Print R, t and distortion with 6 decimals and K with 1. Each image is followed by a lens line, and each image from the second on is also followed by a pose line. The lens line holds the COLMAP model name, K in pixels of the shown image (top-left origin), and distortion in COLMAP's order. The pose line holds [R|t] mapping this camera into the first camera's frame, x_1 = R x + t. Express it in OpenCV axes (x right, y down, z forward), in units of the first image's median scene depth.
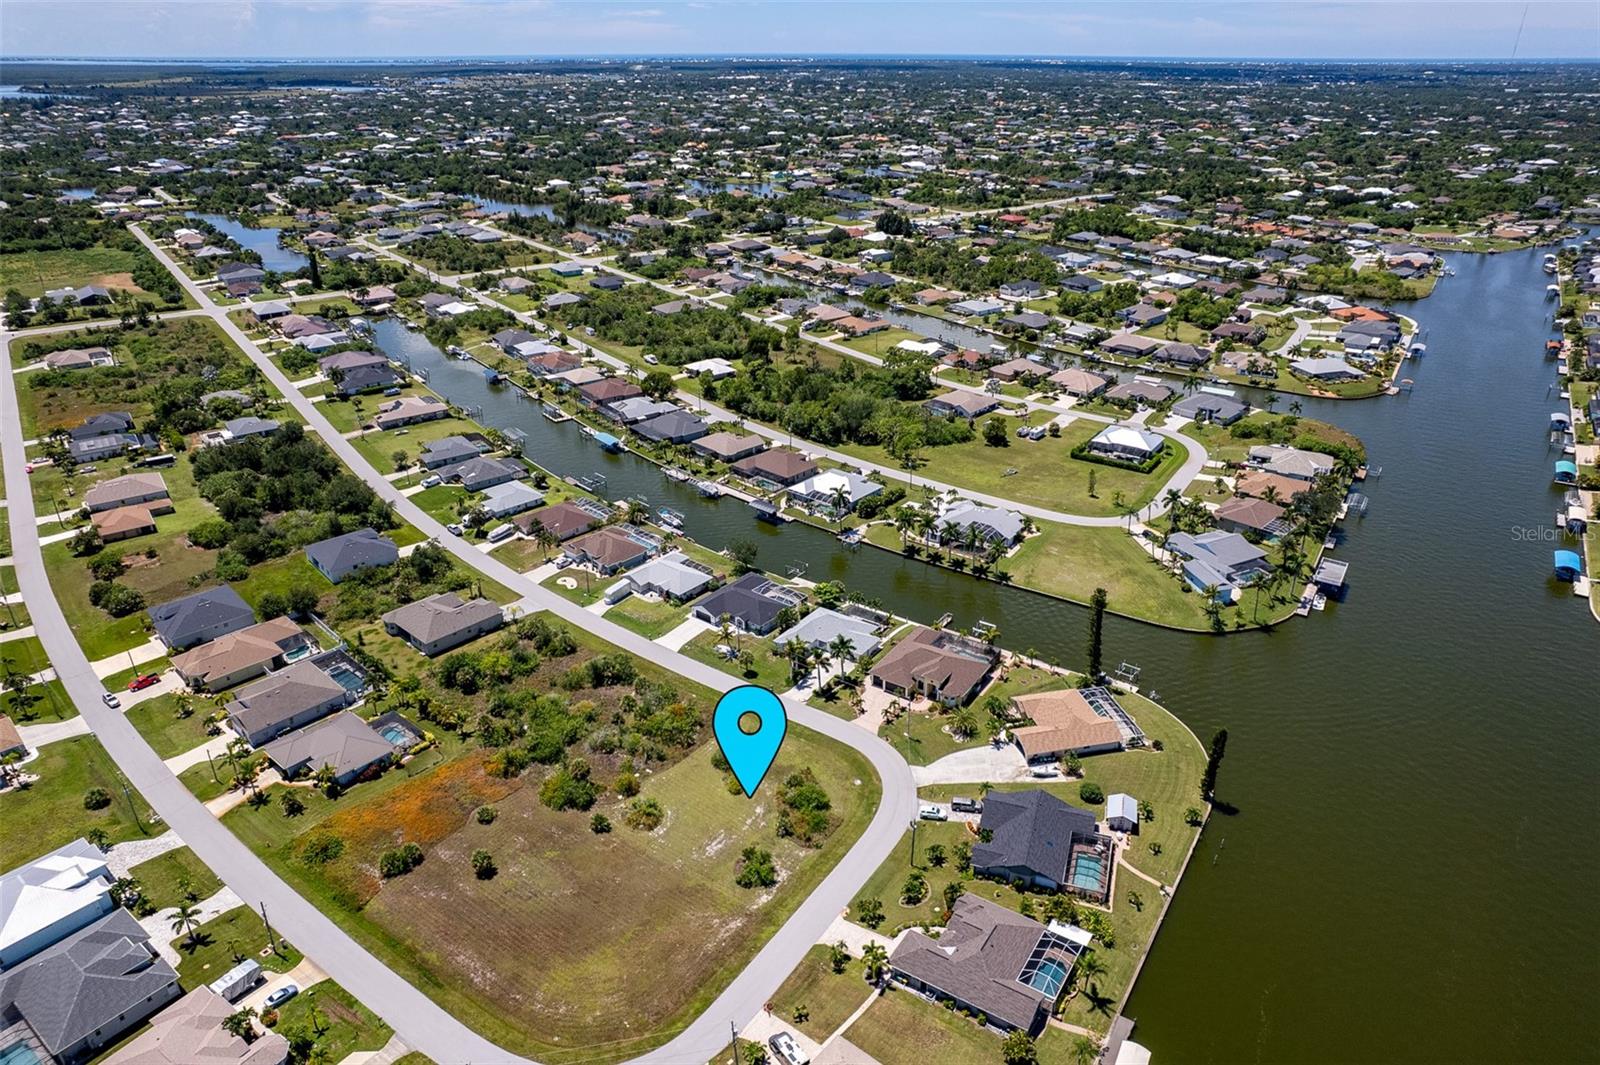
lens RADIAL K [[1051.8, 0, 806.7], [0, 1051.8, 531.8], [0, 0, 1]] dist [-0.075997, 0.066497]
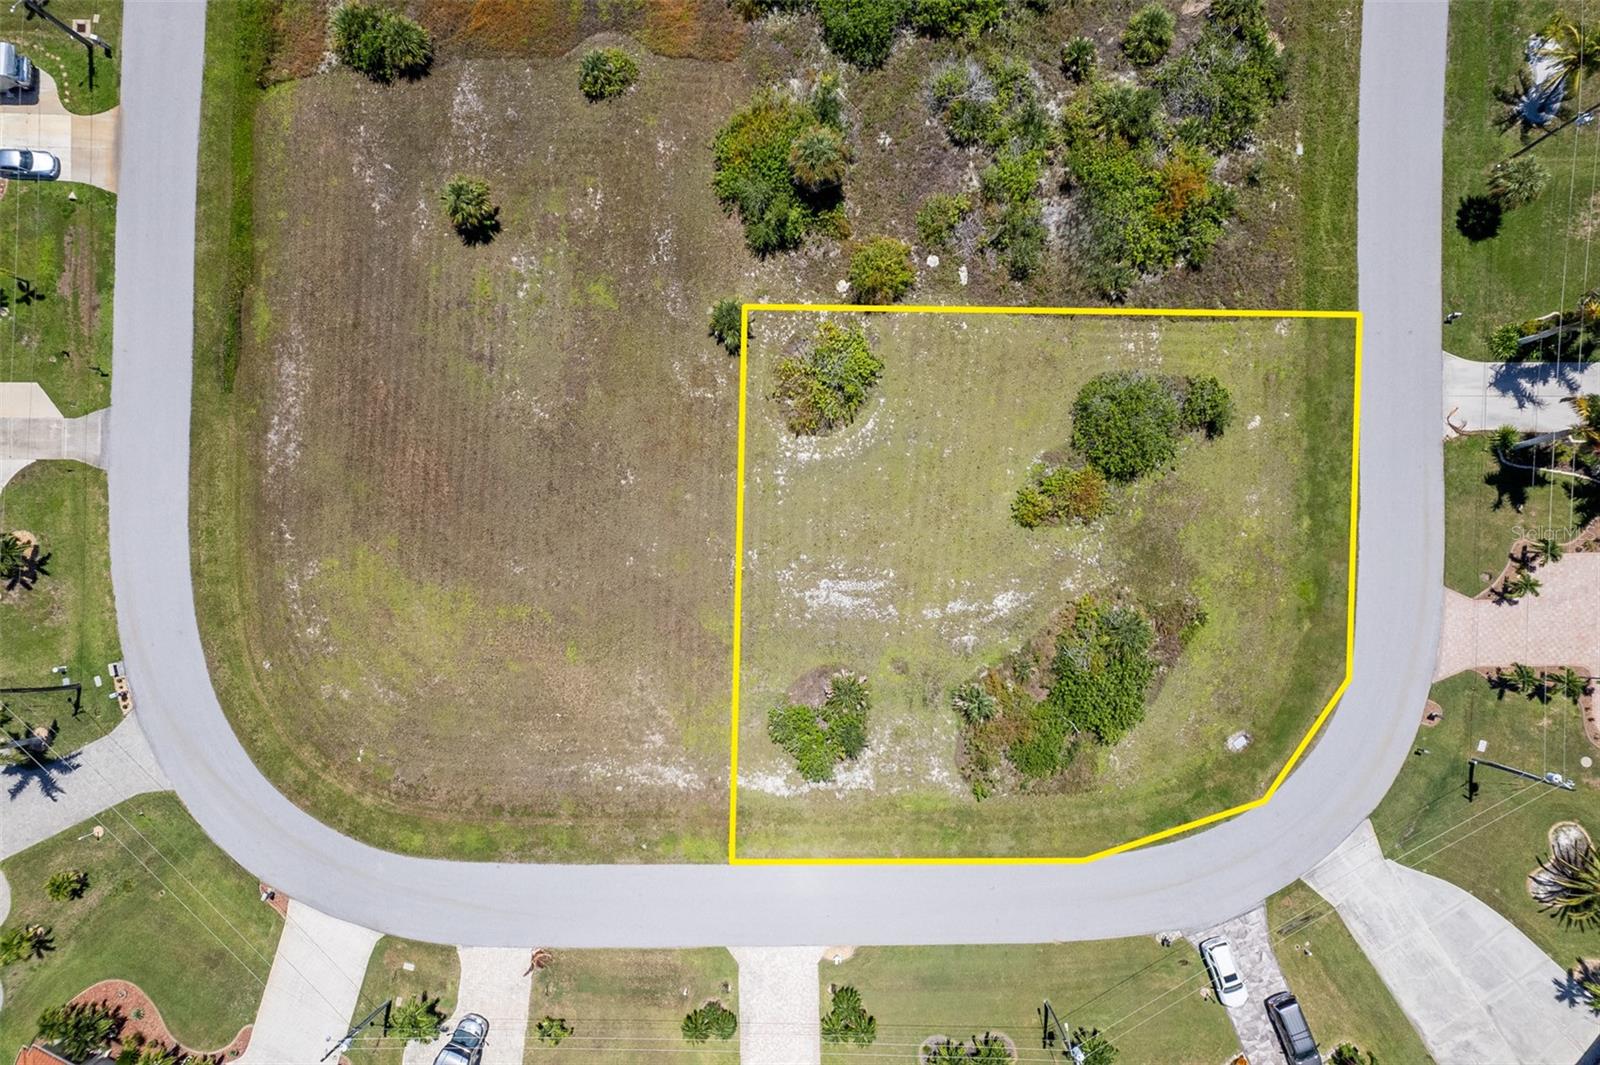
lens RADIAL K [[1039.4, 0, 806.9], [0, 1039.4, 532.2], [0, 0, 1]] dist [-0.077420, 0.071522]
pose [[0.558082, 0.829467, -0.023004, -0.066726], [-0.334229, 0.250078, 0.908709, -0.051329], [0.759496, -0.499446, 0.416796, 0.521872]]
